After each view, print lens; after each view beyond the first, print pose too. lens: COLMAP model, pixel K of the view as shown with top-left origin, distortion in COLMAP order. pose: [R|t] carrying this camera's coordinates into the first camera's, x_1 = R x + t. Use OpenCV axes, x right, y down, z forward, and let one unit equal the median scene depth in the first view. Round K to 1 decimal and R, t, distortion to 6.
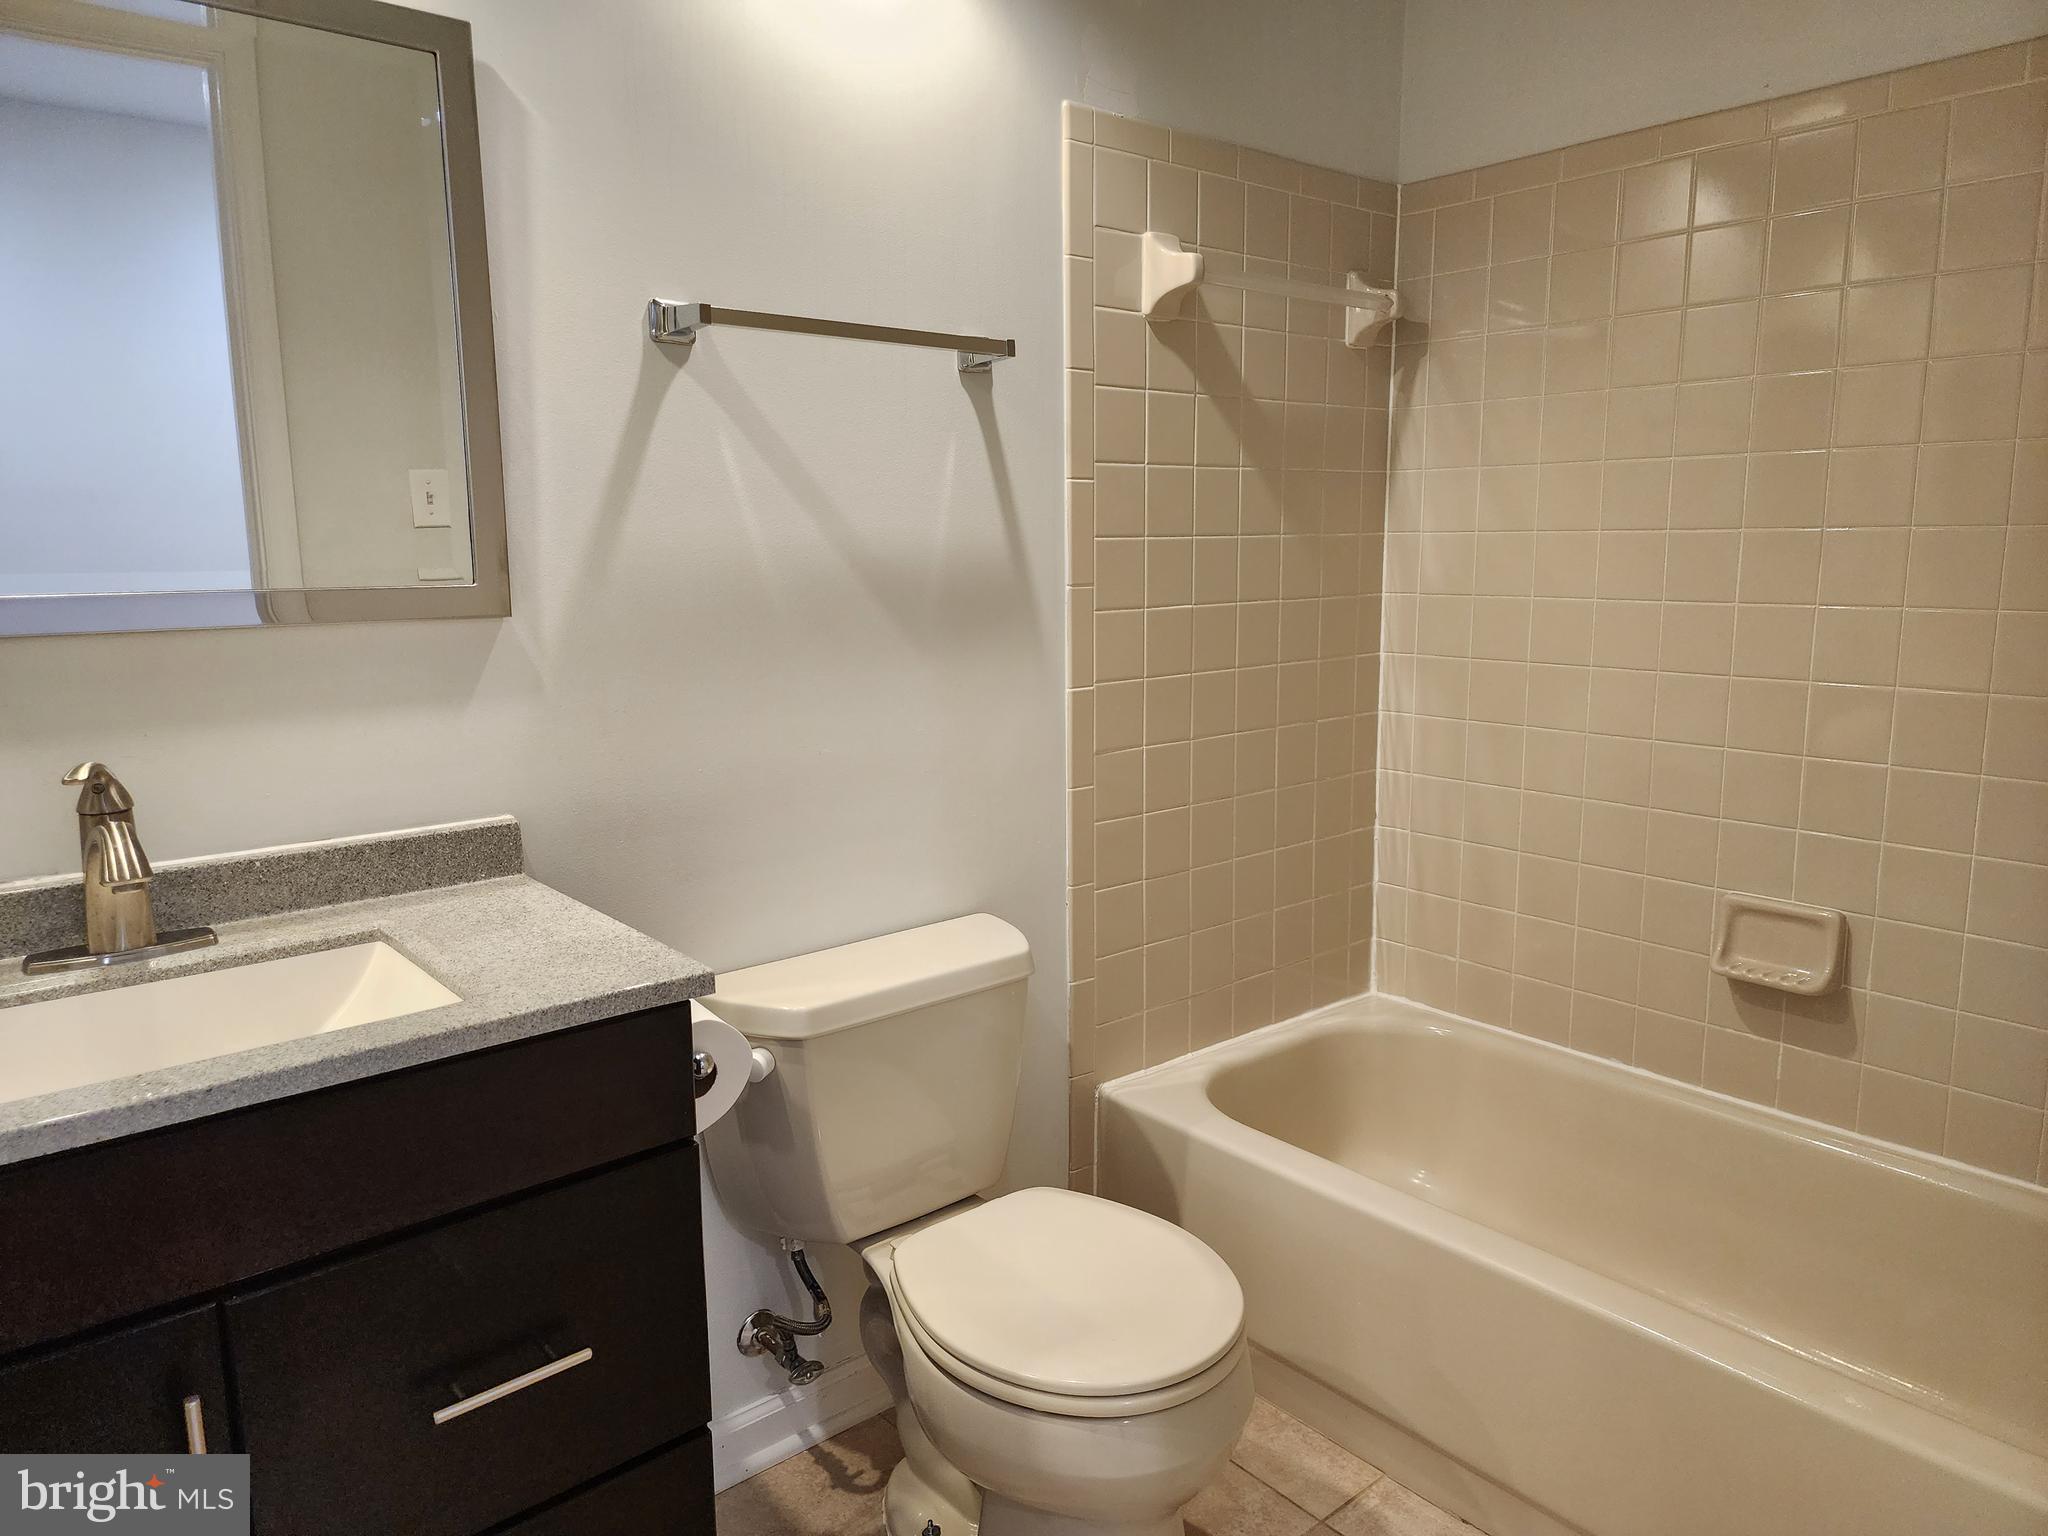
lens RADIAL K [[1375.0, 0, 1024.8], [0, 1375.0, 758.9], [0, 0, 1]] dist [0.050931, -0.002752]
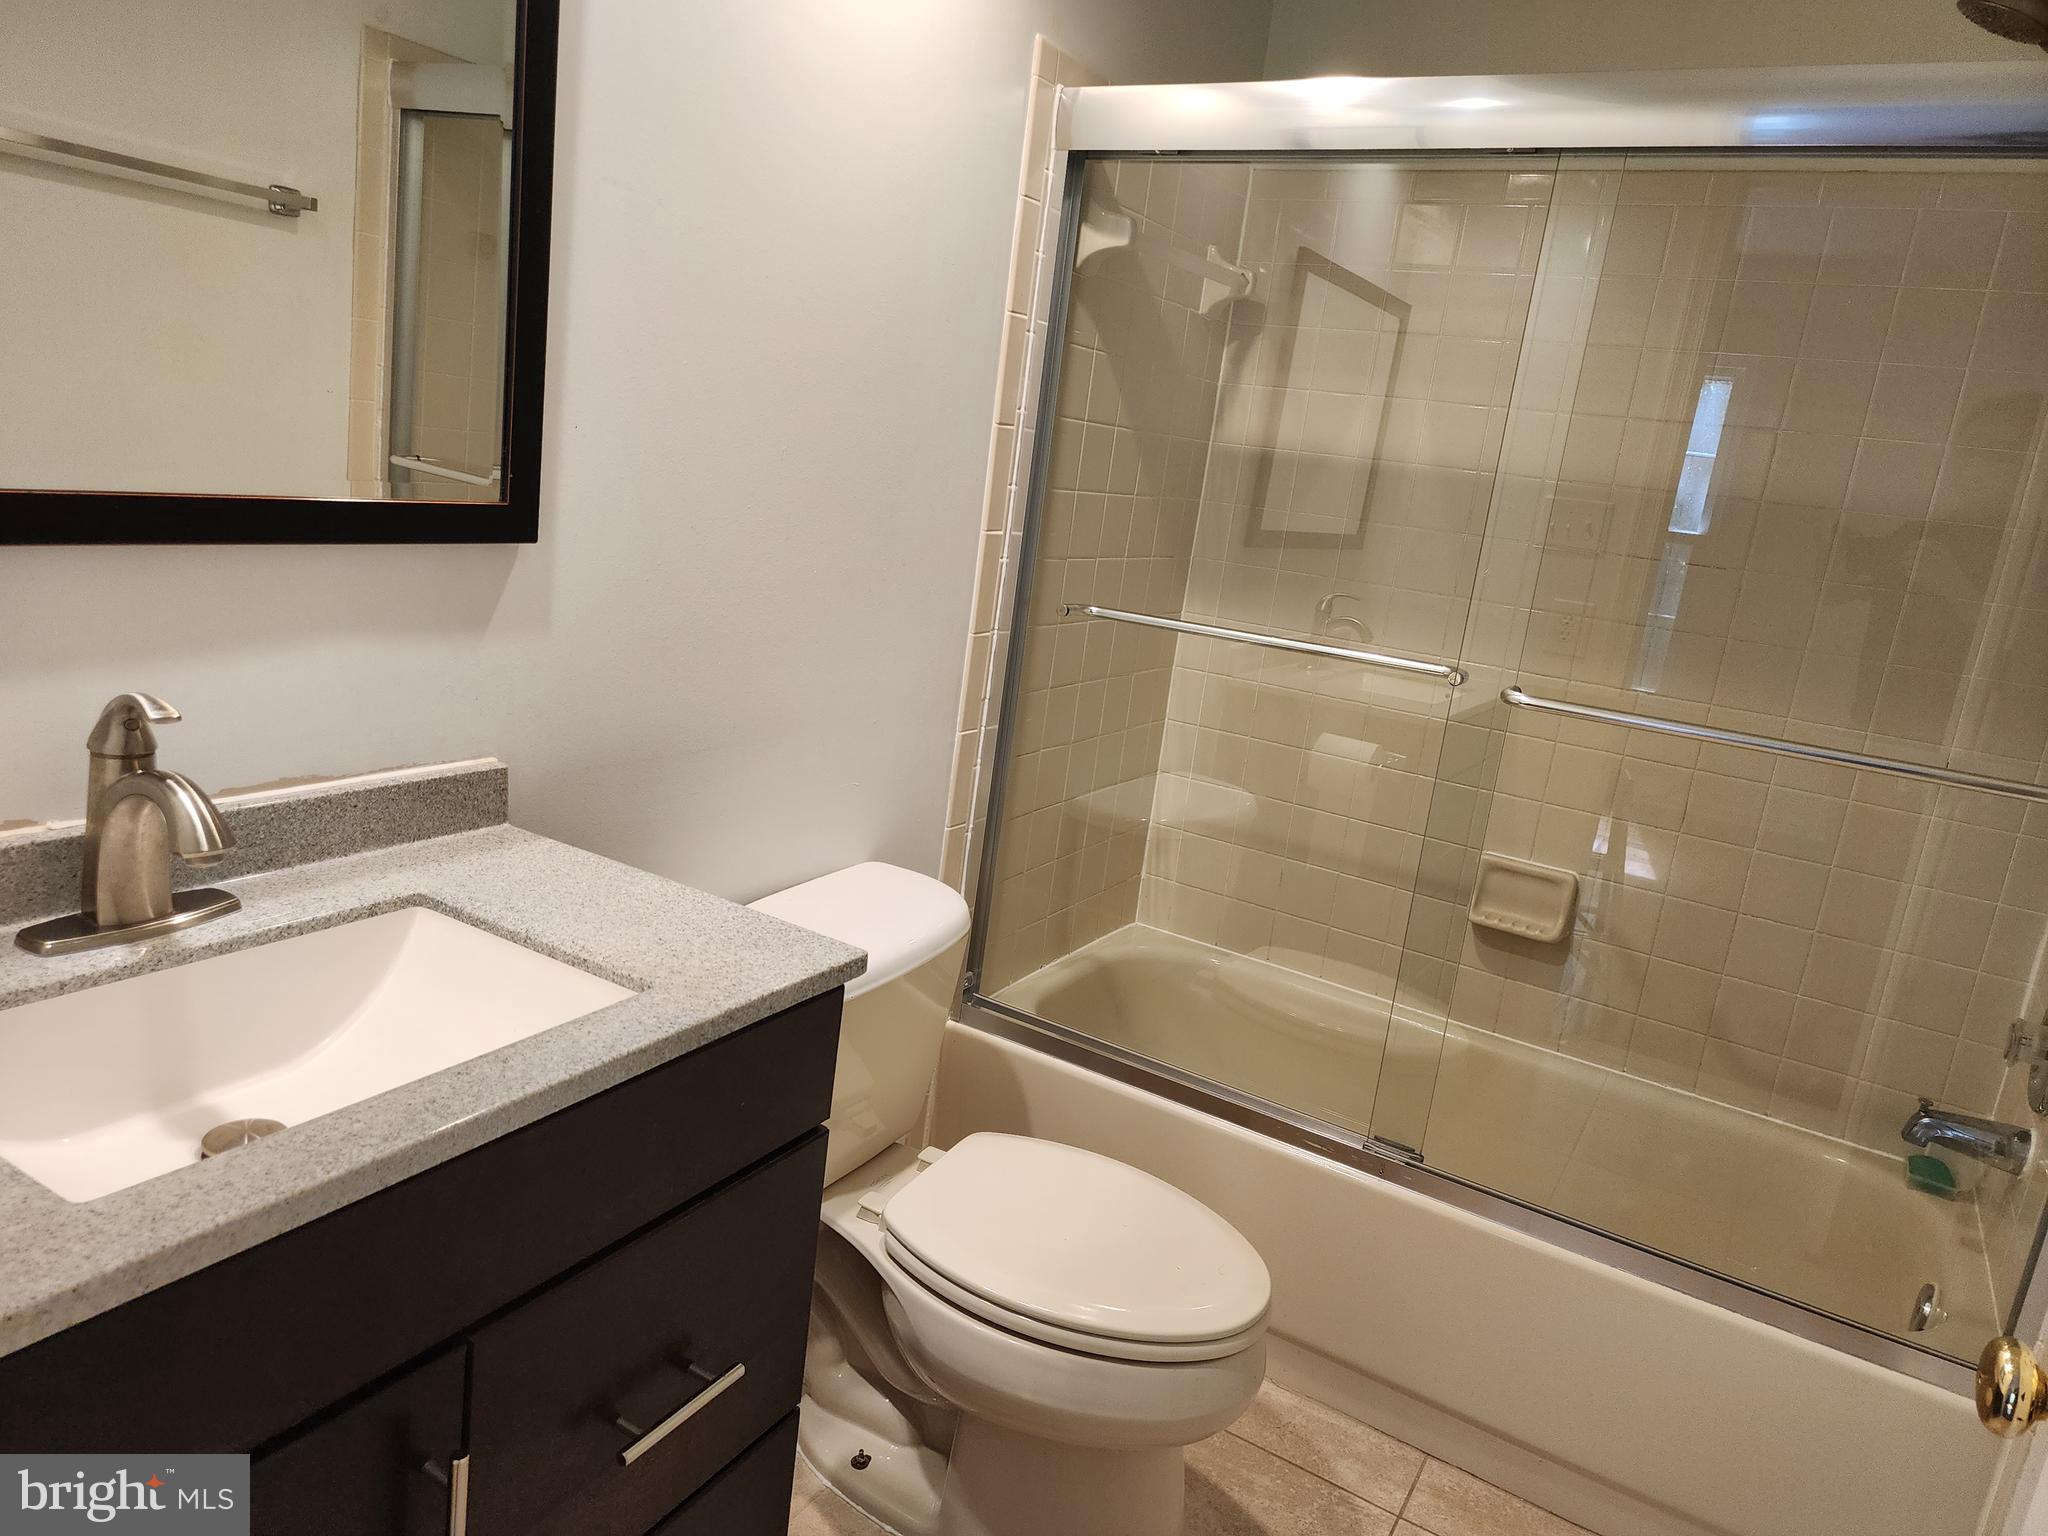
lens RADIAL K [[1375.0, 0, 1010.5], [0, 1375.0, 767.9], [0, 0, 1]] dist [0.050931, -0.002752]
pose [[0.947435, 0.048915, 0.316188, -0.272170], [-0.077975, 0.993747, 0.079912, -0.041325], [-0.310303, -0.100366, 0.945325, 0.034989]]
